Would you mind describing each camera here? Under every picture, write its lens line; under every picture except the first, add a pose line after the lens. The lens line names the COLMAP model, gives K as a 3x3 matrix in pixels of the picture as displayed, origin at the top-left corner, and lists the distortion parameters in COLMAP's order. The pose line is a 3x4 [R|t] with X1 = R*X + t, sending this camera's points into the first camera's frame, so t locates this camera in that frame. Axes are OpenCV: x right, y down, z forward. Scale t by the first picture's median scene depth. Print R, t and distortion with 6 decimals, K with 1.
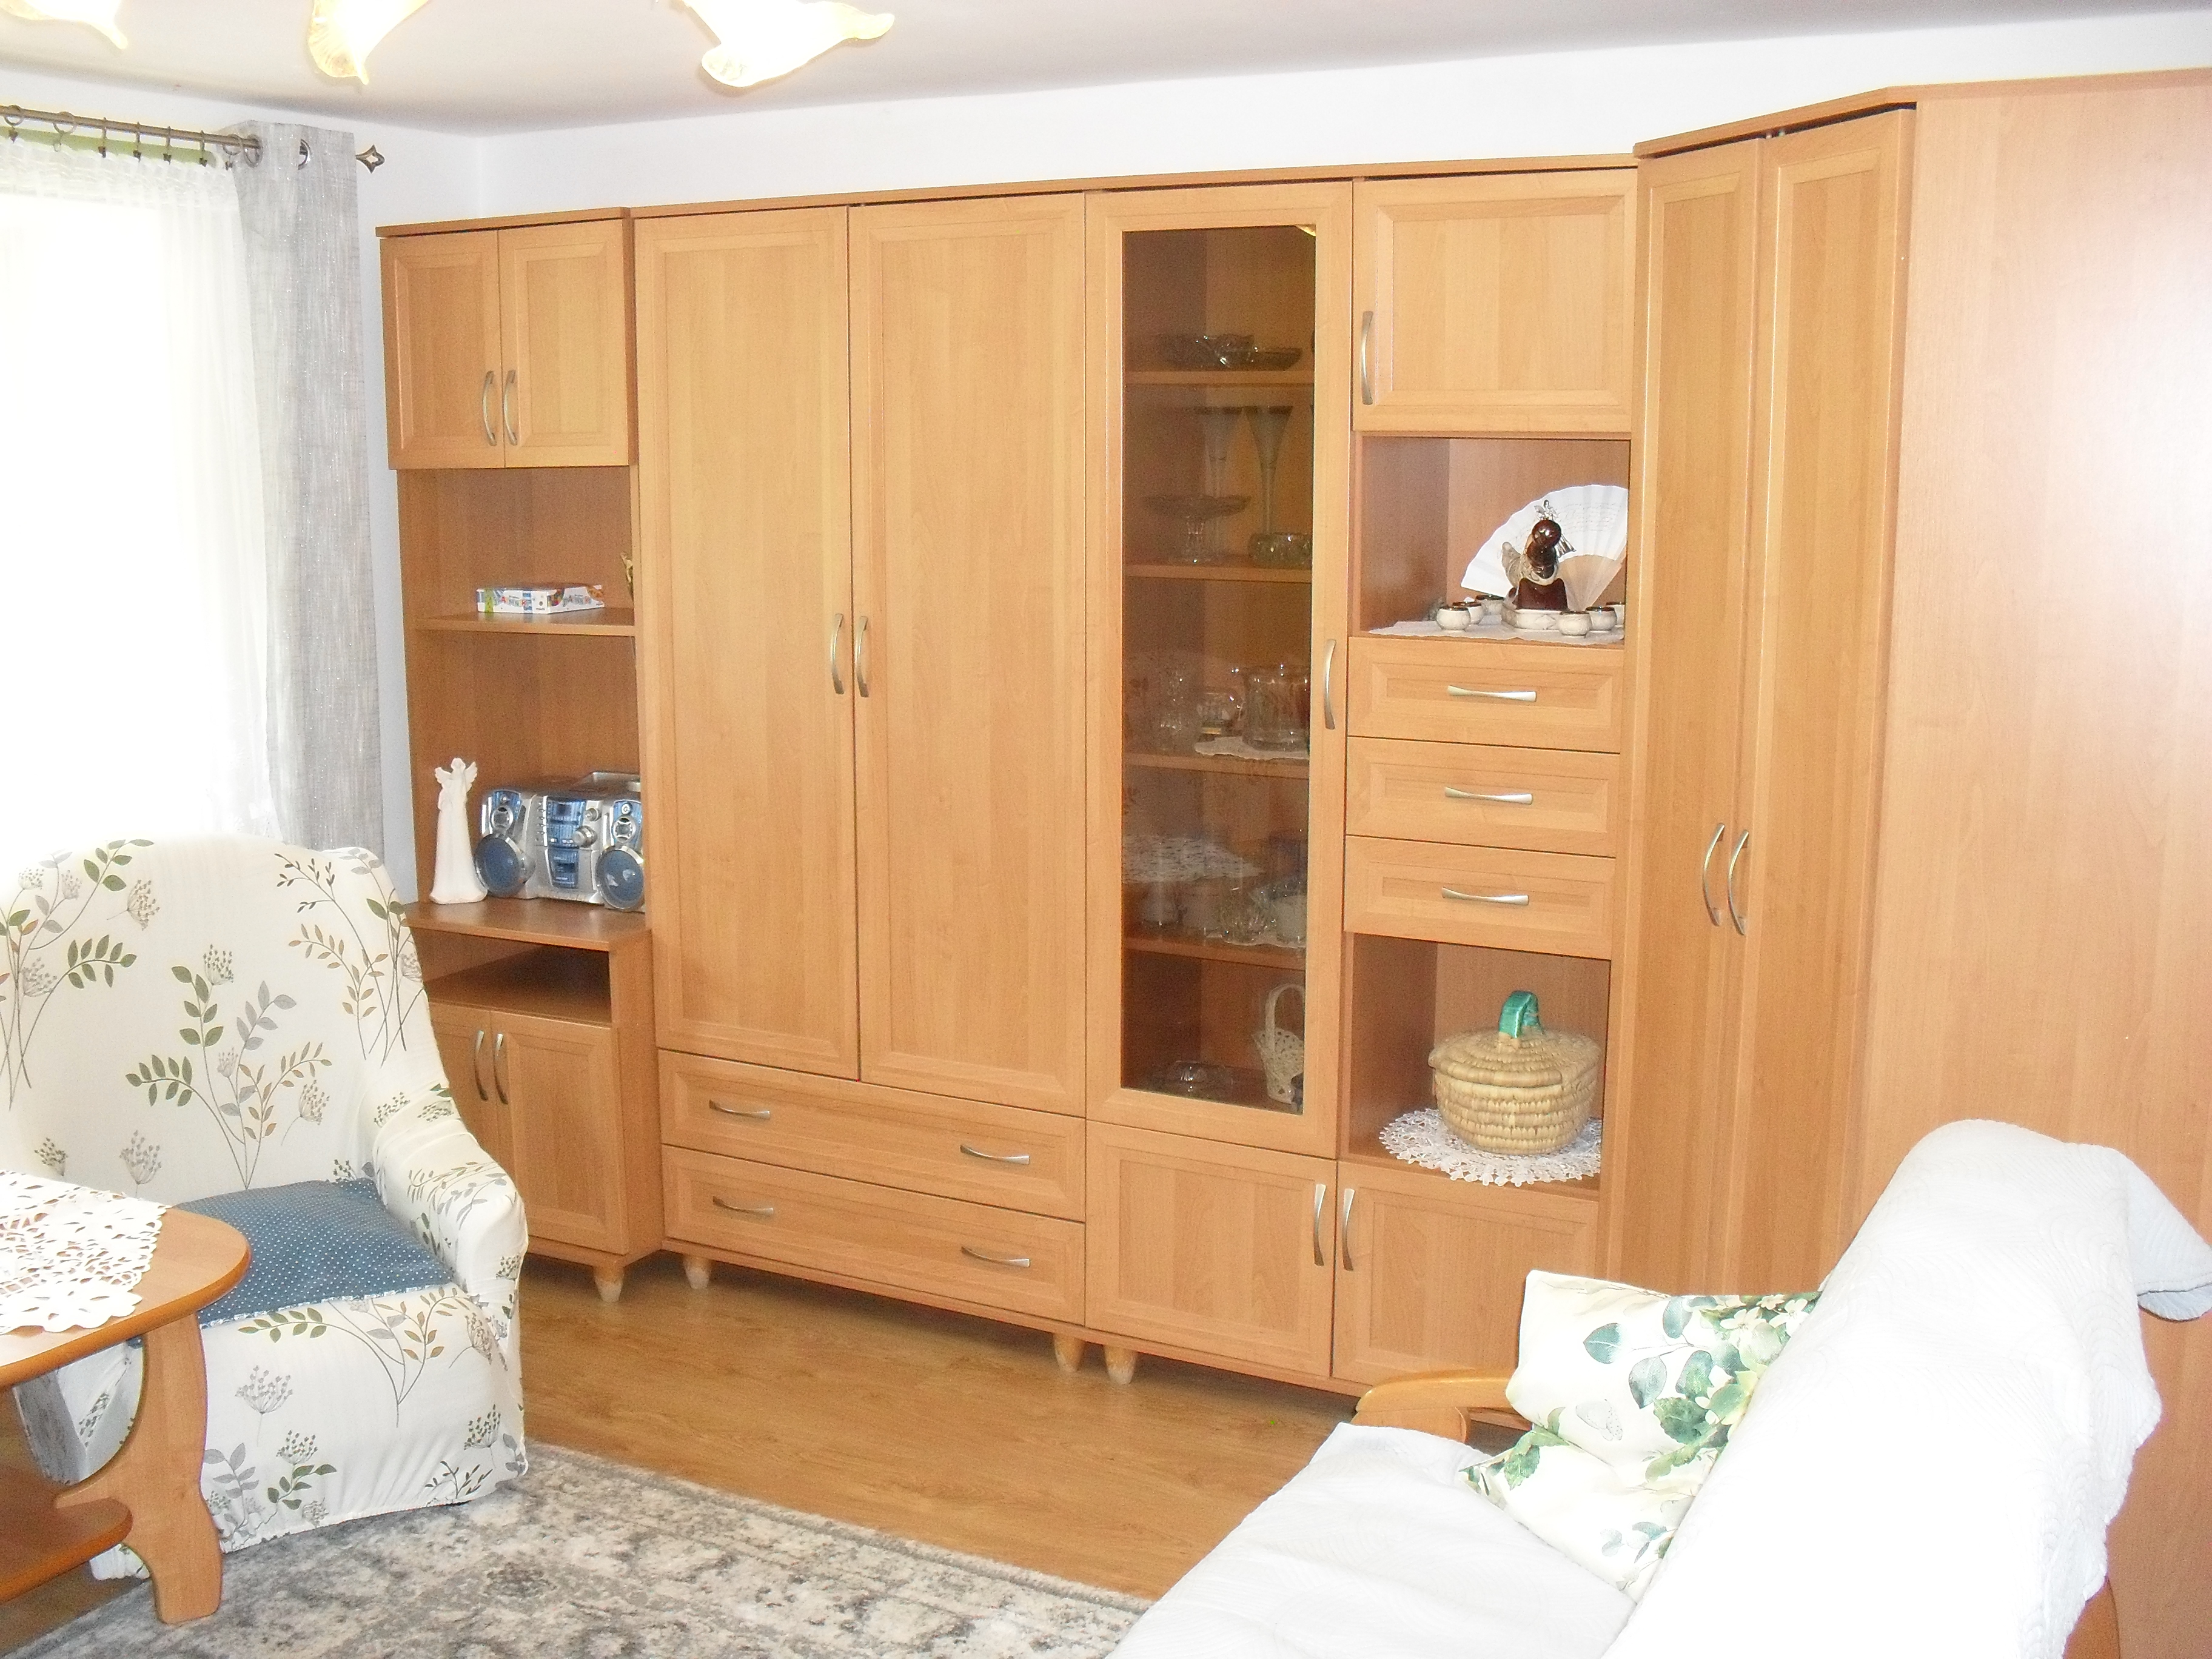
lens RADIAL K [[2370.9, 0, 1071.1], [0, 2370.9, 864.7], [0, 0, 1]] dist [-0.214285, 0.280673]
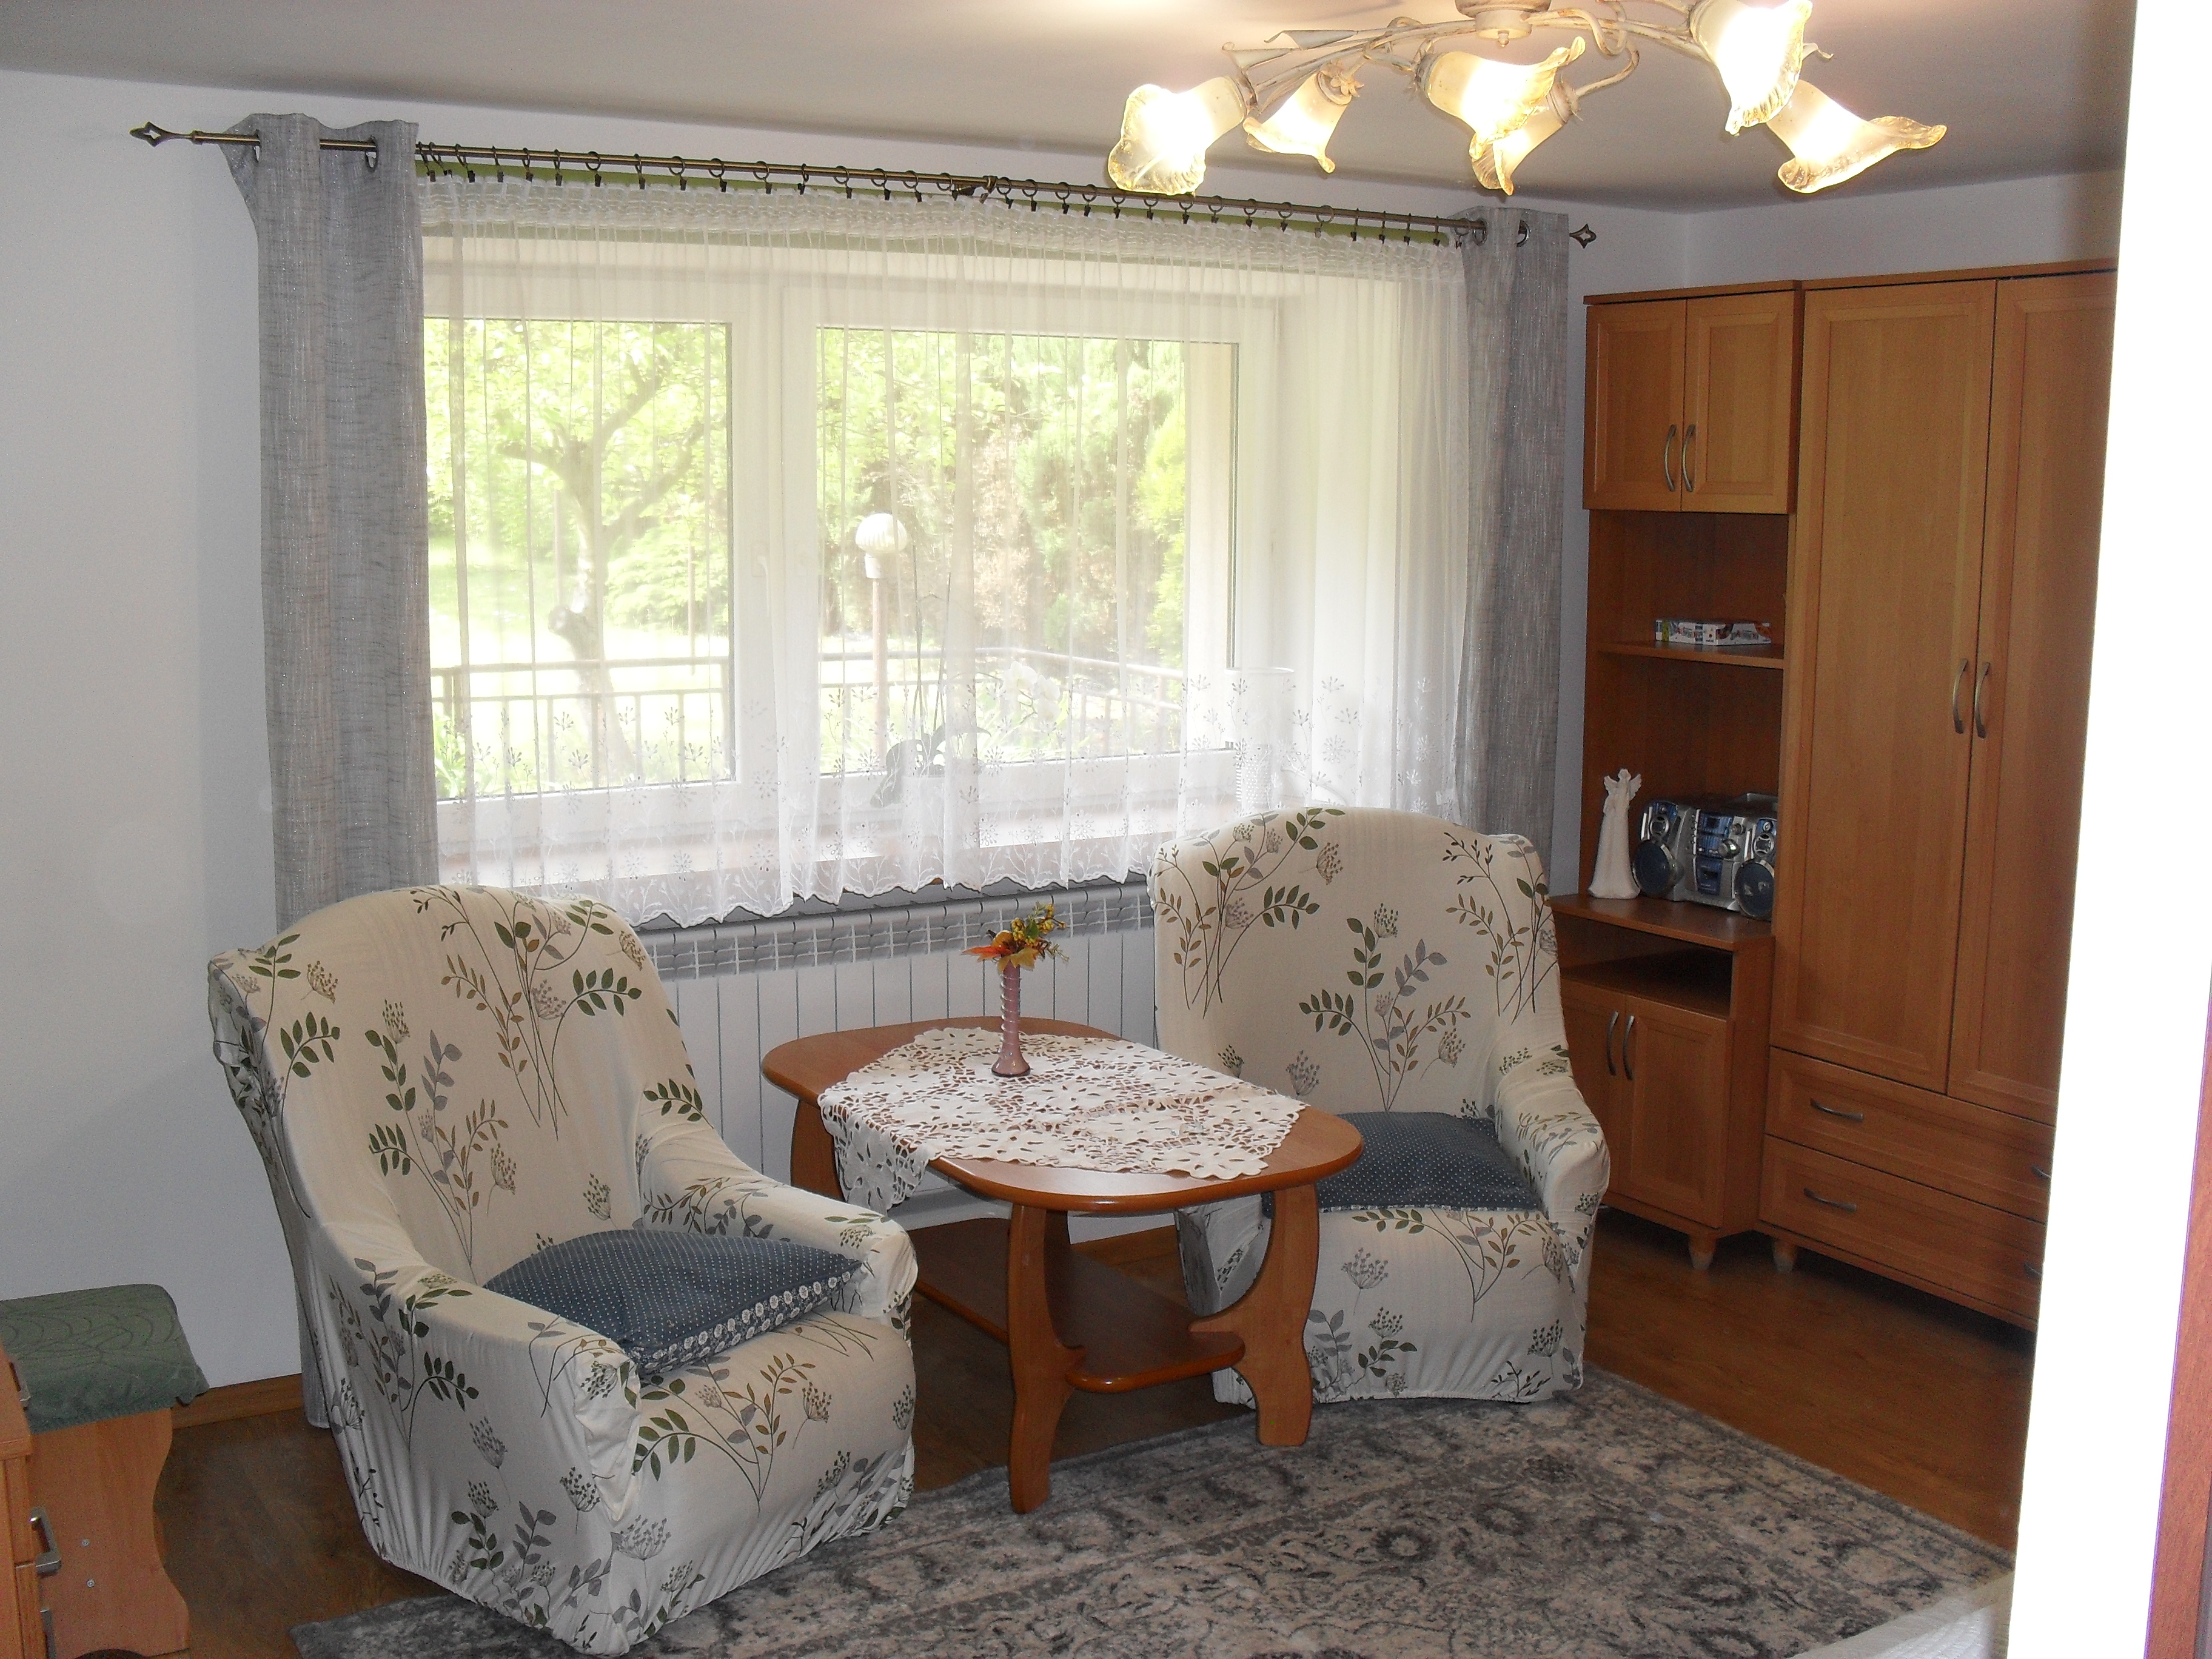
lens RADIAL K [[2370.9, 0, 1071.1], [0, 2370.9, 864.7], [0, 0, 1]] dist [-0.214285, 0.280673]
pose [[0.856618, 0.090933, -0.507875, 0.101873], [-0.101310, 0.994829, 0.007243, 0.022449], [0.505908, 0.045249, 0.861400, -0.116878]]
